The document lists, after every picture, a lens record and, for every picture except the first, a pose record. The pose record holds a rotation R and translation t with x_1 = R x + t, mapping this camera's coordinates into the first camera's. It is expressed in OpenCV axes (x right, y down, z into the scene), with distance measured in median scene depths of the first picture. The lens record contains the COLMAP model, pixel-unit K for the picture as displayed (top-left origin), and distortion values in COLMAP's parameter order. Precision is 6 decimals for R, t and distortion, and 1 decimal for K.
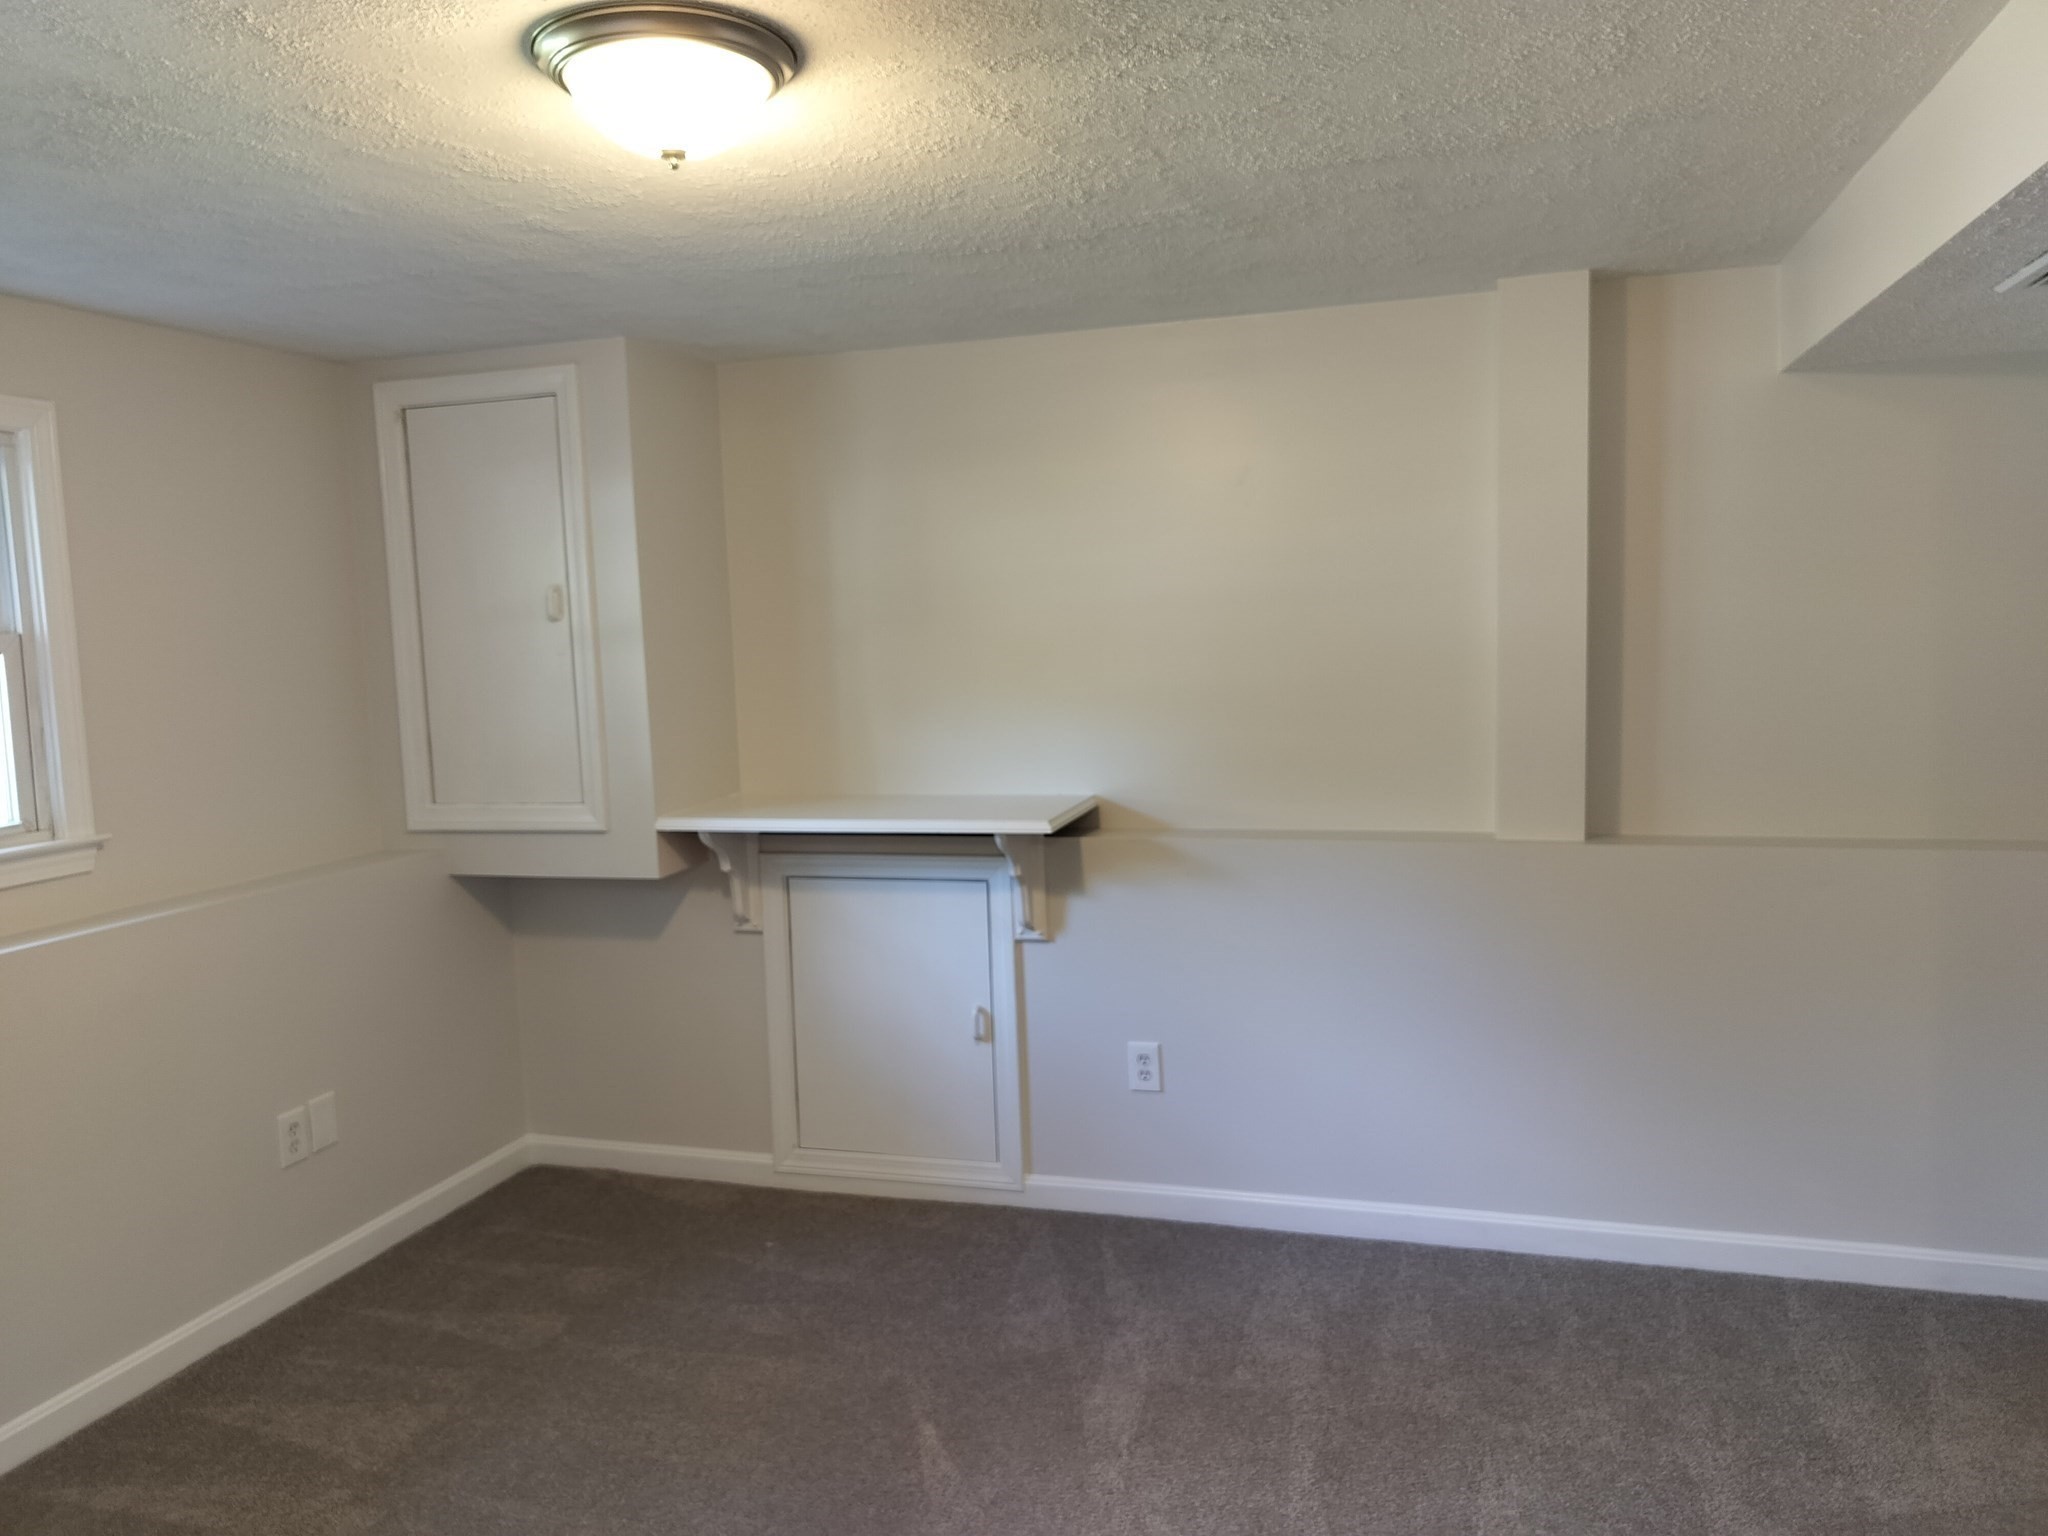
lens RADIAL K [[1459.0, 0, 1024.0], [0, 1459.0, 768.0], [0, 0, 1]] dist [0.162289, -0.265524]
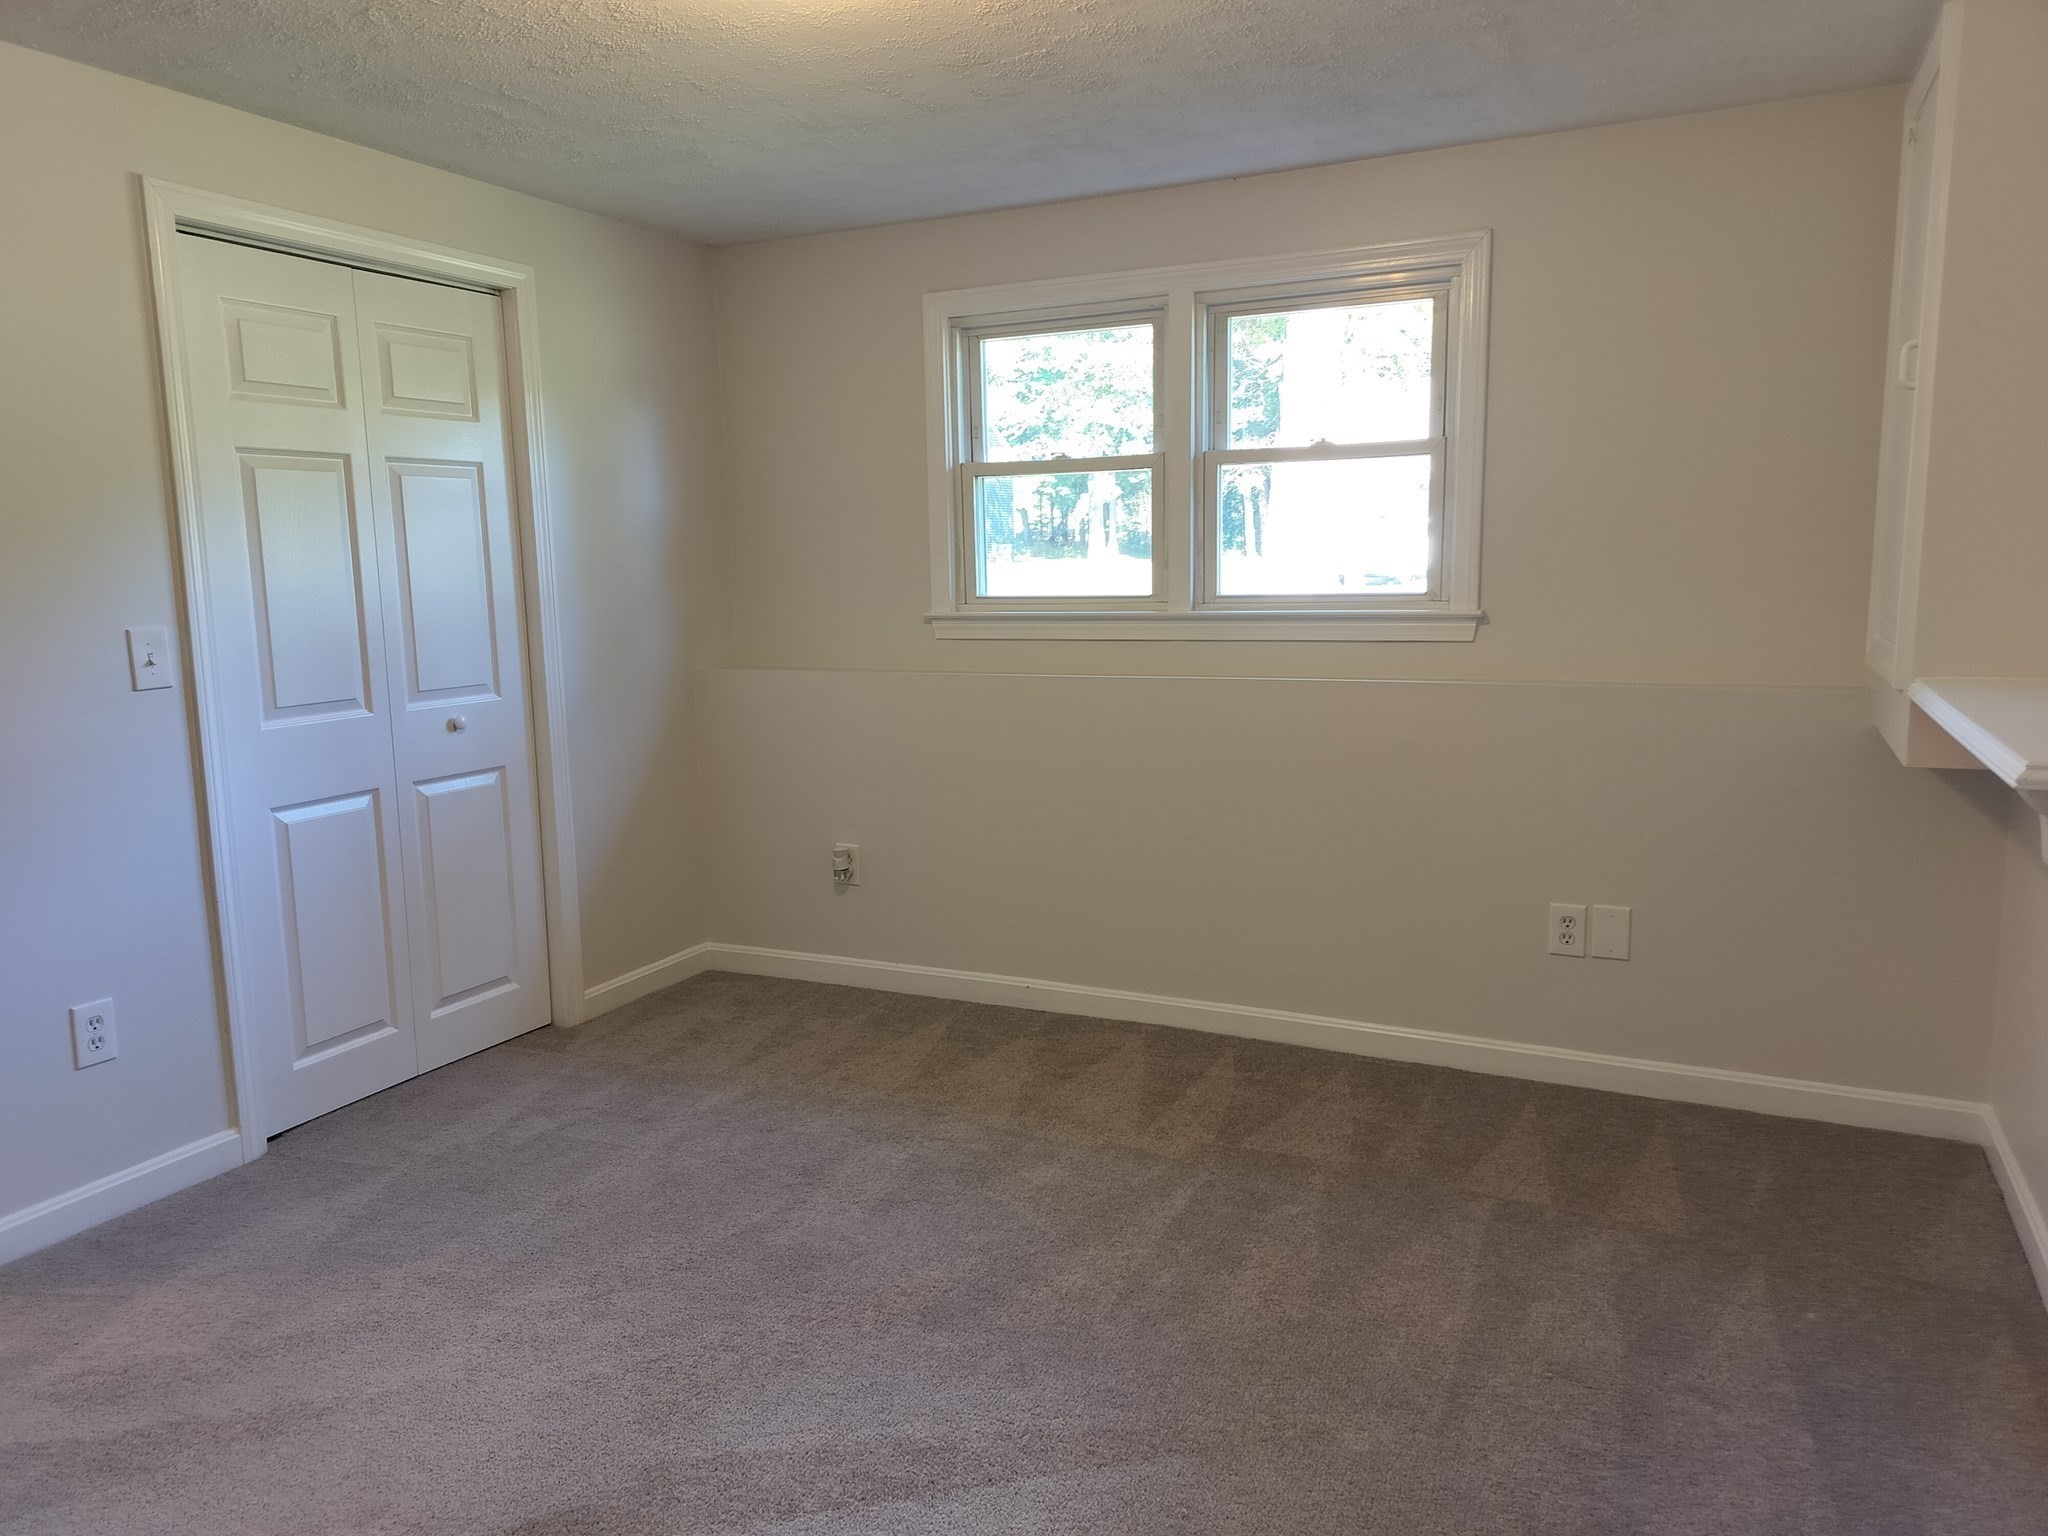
lens RADIAL K [[1459.0, 0, 1024.0], [0, 1459.0, 768.0], [0, 0, 1]] dist [0.162289, -0.265524]
pose [[-0.148902, 0.182173, -0.971926, 0.536580], [-0.084513, 0.976943, 0.196061, -0.029108], [0.985234, 0.111334, -0.130073, 0.756360]]
